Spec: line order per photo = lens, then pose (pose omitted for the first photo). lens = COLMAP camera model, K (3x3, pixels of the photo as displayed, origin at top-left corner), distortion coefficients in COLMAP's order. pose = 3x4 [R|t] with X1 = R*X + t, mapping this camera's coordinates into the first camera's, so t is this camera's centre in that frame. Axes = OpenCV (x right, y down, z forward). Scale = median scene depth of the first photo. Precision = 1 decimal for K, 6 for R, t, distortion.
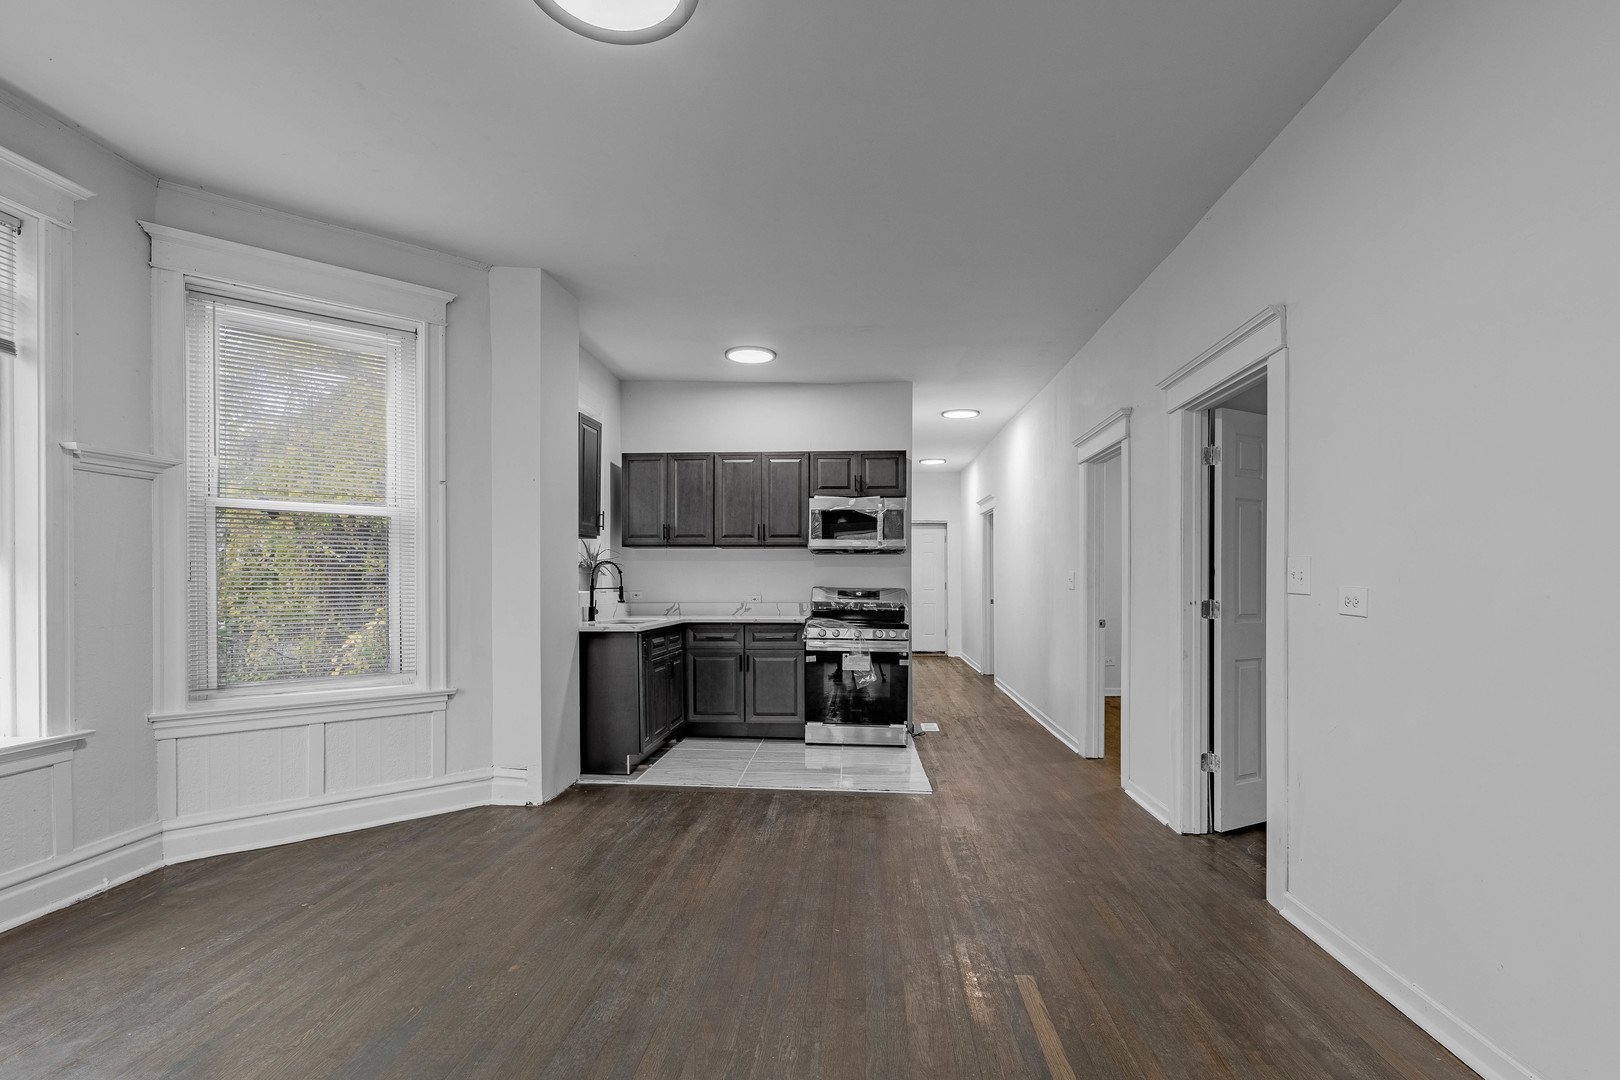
lens RADIAL K [[749.8, 0, 809.3], [0, 749.8, 581.6], [0, 0, 1]] dist [-0.000685, -0.000440]
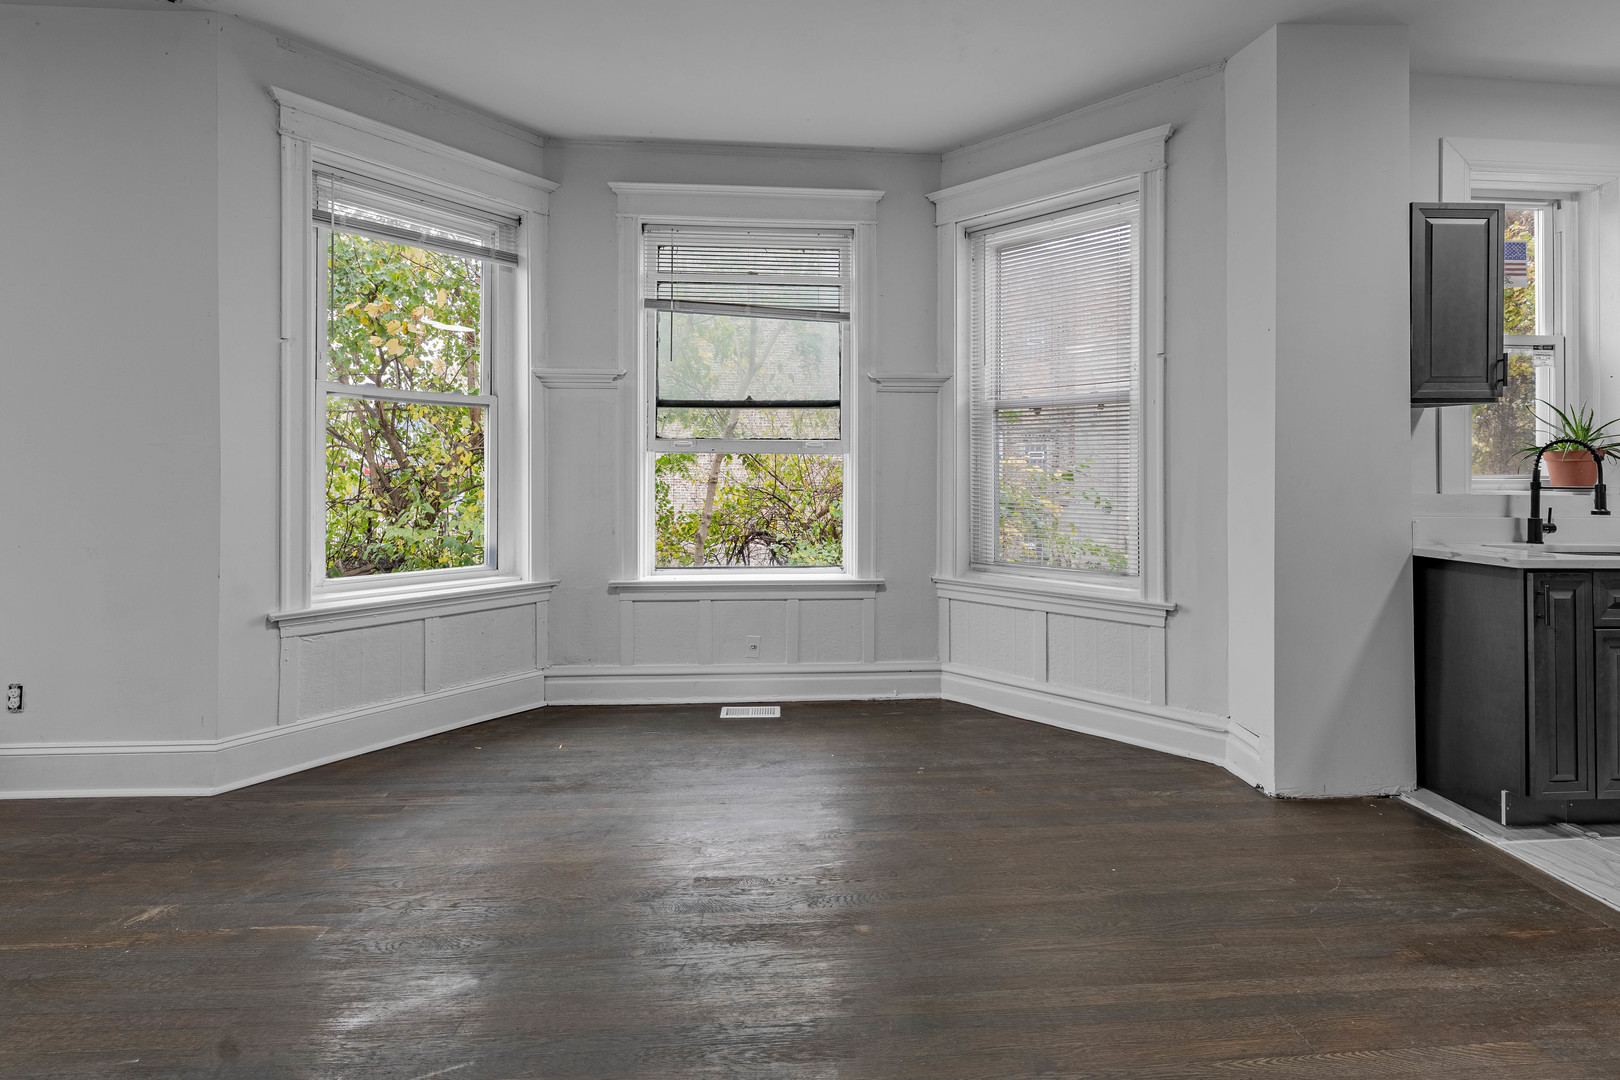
lens RADIAL K [[716.1, 0, 817.3], [0, 716.1, 468.4], [0, 0, 1]] dist [0.000411, -0.000450]
pose [[0.151679, -0.002943, -0.988425, 0.169035], [-0.005762, 0.999976, -0.003862, -0.000407], [0.988413, 0.006281, 0.151658, 0.347927]]
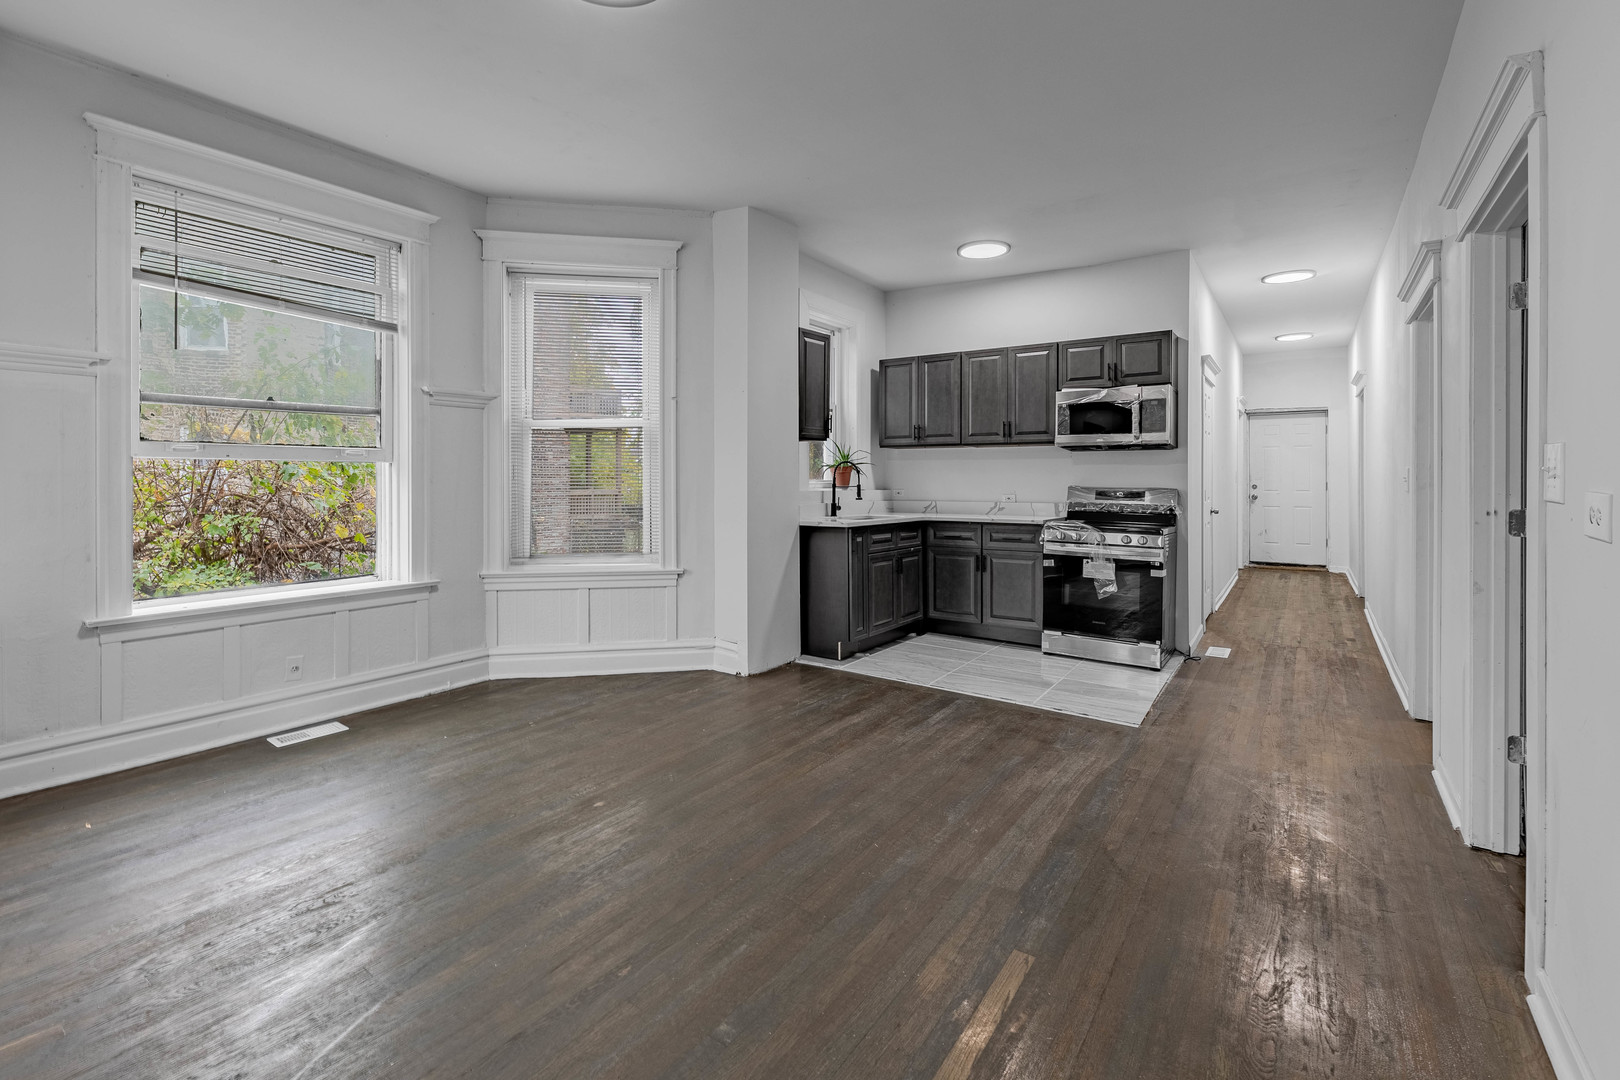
lens RADIAL K [[714.0, 0, 809.2], [0, 714.0, 479.0], [0, 0, 1]] dist [-0.000470, -0.000165]
pose [[0.861967, 0.000405, -0.506964, 0.198791], [-0.001220, 0.999998, -0.001275, -0.000506], [0.506963, 0.001718, 0.861966, 0.079663]]
